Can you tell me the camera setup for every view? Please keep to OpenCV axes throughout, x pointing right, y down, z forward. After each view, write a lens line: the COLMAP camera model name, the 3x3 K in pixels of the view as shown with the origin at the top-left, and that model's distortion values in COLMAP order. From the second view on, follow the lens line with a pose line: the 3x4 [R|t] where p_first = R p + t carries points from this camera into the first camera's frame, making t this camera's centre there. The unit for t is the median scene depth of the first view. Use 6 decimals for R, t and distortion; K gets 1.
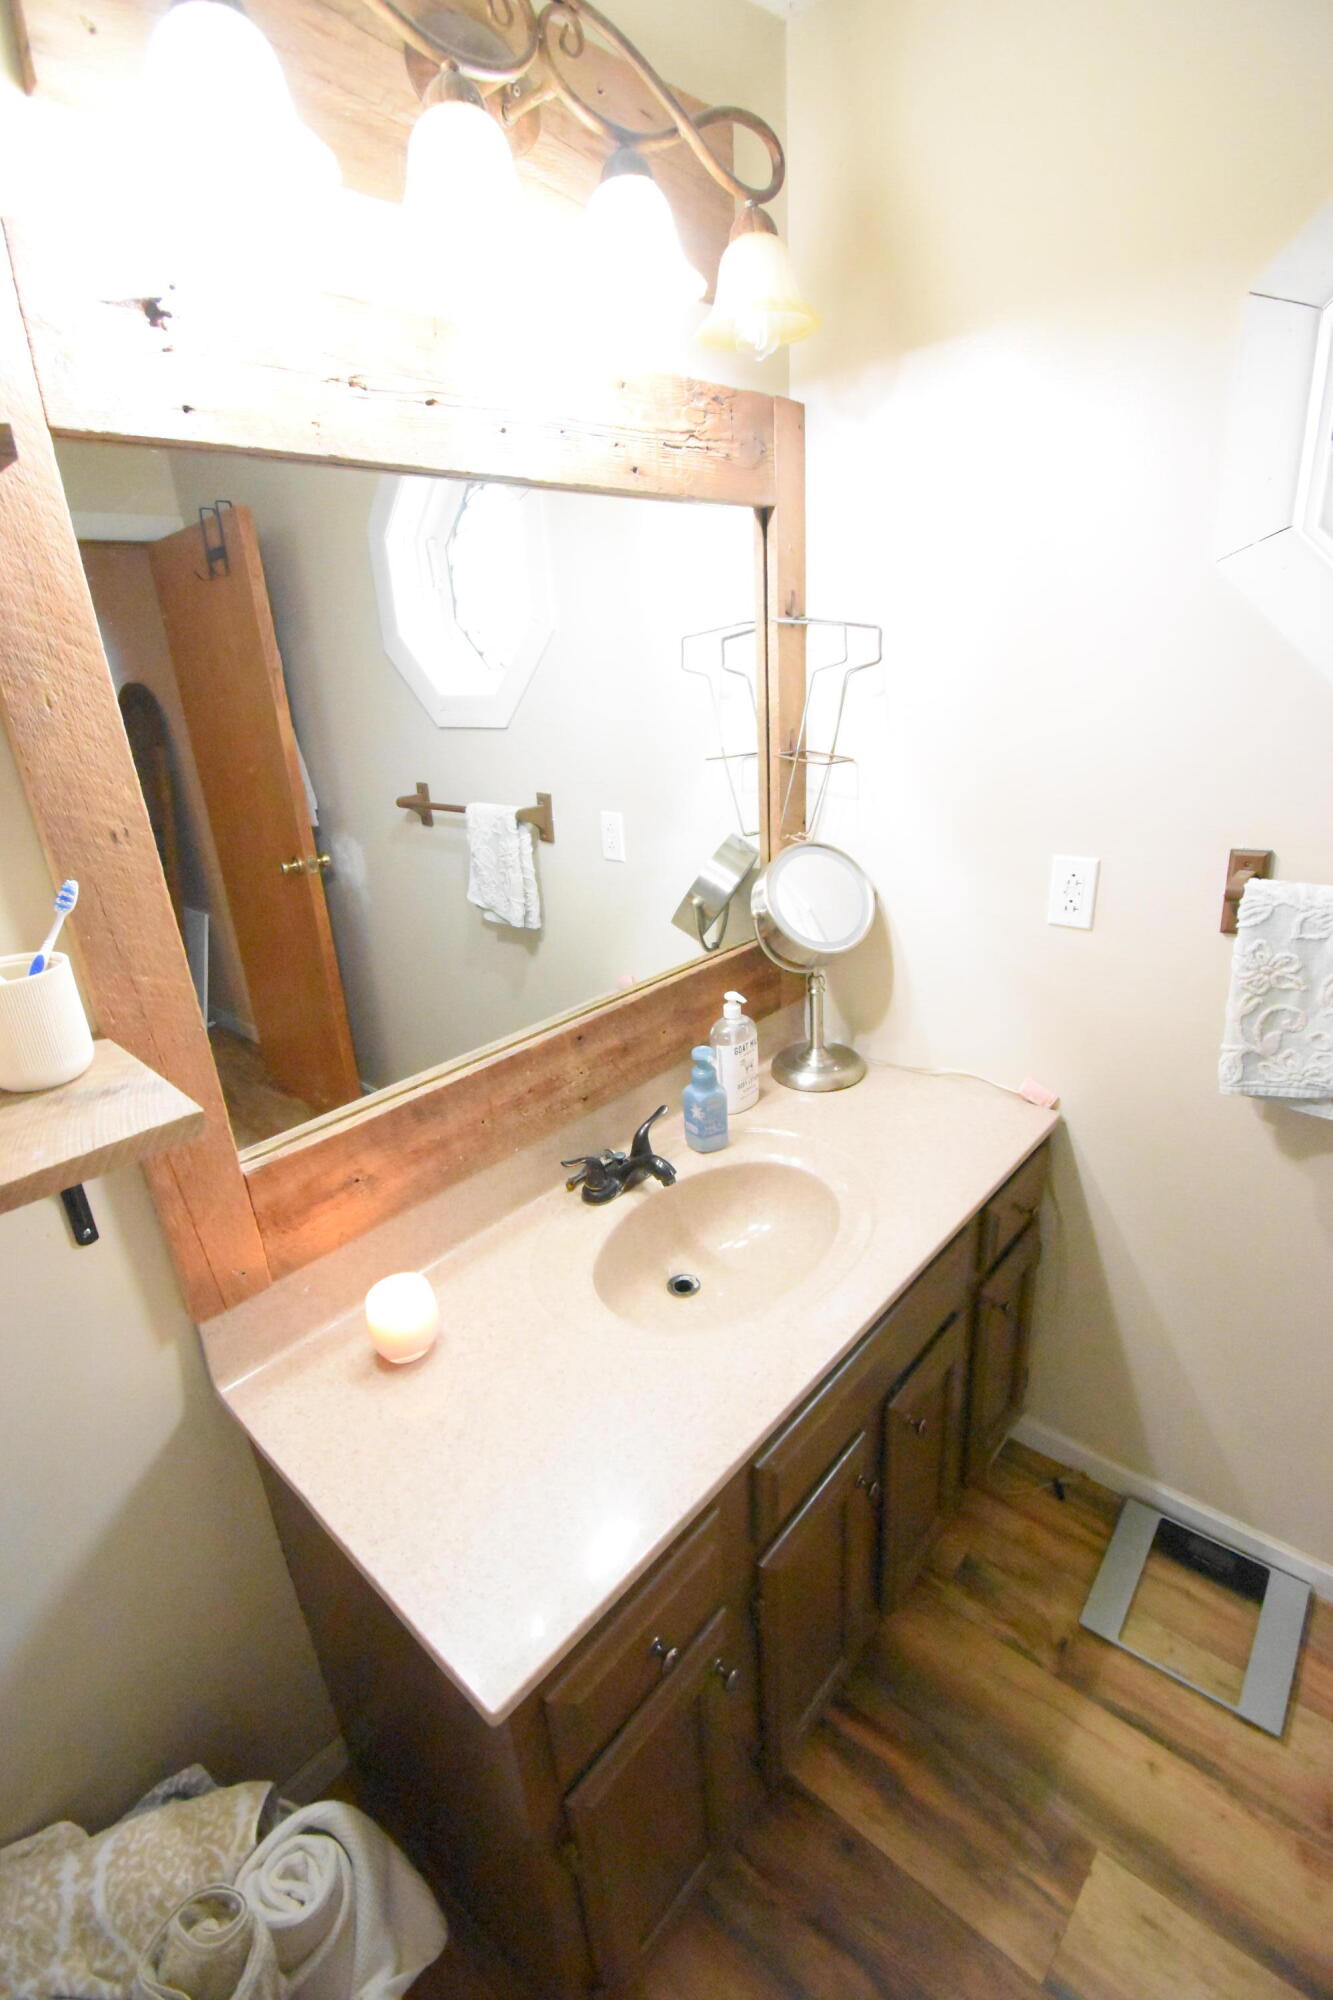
lens RADIAL K [[912.2, 0, 667.0], [0, 912.2, 996.7], [0, 0, 1]] dist [0.020854, -0.020799]
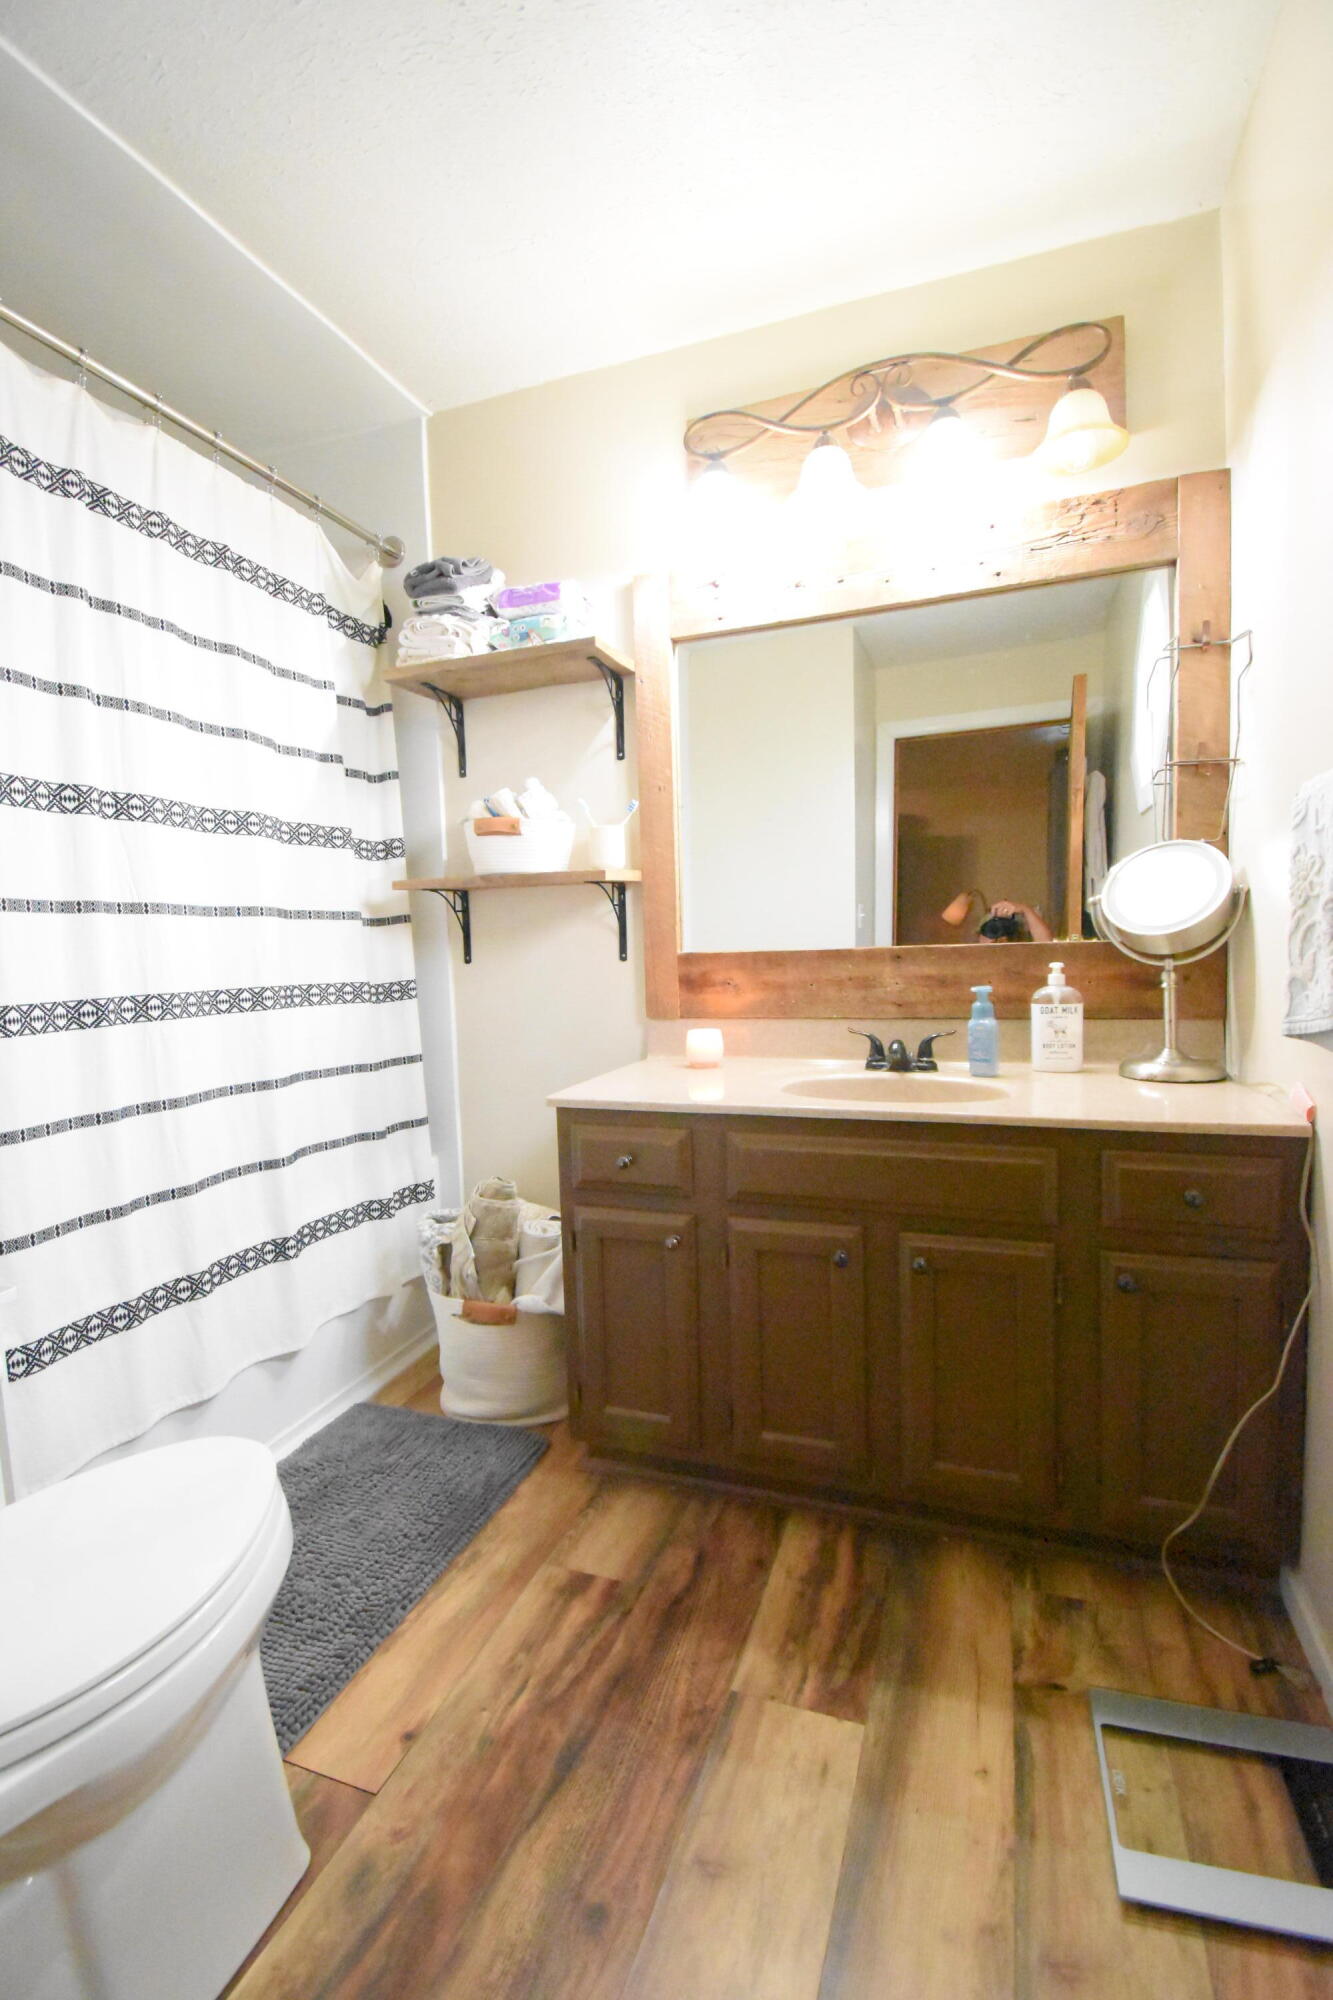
lens RADIAL K [[881.0, 0, 666.5], [0, 881.0, 1000.0], [0, 0, 1]] dist [0.017965, -0.023698]
pose [[0.362357, 0.108649, -0.925685, 1.115712], [-0.331060, 0.943421, -0.018862, 0.269201], [0.871262, 0.313292, 0.377824, 0.196061]]
